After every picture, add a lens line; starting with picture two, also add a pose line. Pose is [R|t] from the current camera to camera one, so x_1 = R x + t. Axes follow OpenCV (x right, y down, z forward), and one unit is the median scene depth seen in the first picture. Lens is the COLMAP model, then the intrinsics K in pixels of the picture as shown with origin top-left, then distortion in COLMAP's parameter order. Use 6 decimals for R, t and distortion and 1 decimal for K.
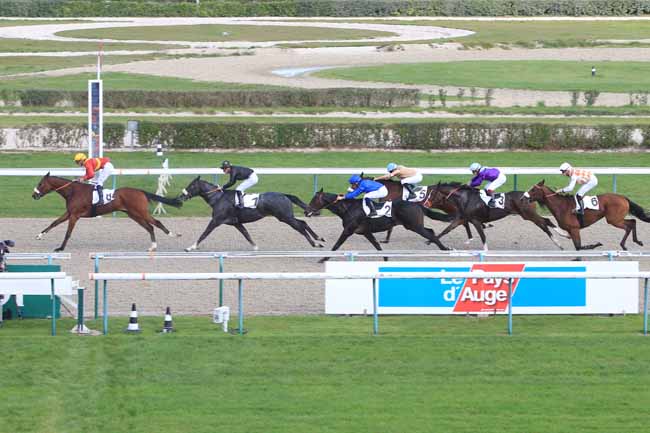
lens RADIAL K [[2670.7, 0, 339.1], [0, 2670.7, 213.3], [0, 0, 1]] dist [-0.084885, 0.000000]
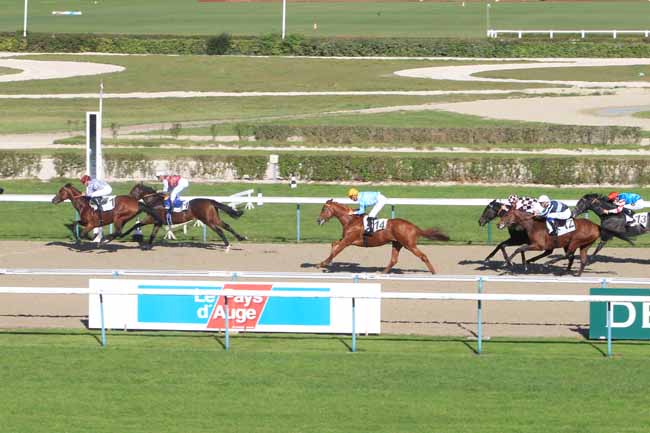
lens RADIAL K [[2670.7, 0, 325.3], [0, 2670.7, 216.7], [0, 0, 1]] dist [-0.084885, 0.000000]
pose [[0.980186, 0.011621, -0.197740, 0.297204], [-0.014439, 0.999814, -0.012817, 0.005602], [0.197554, 0.015419, 0.980171, -0.026538]]
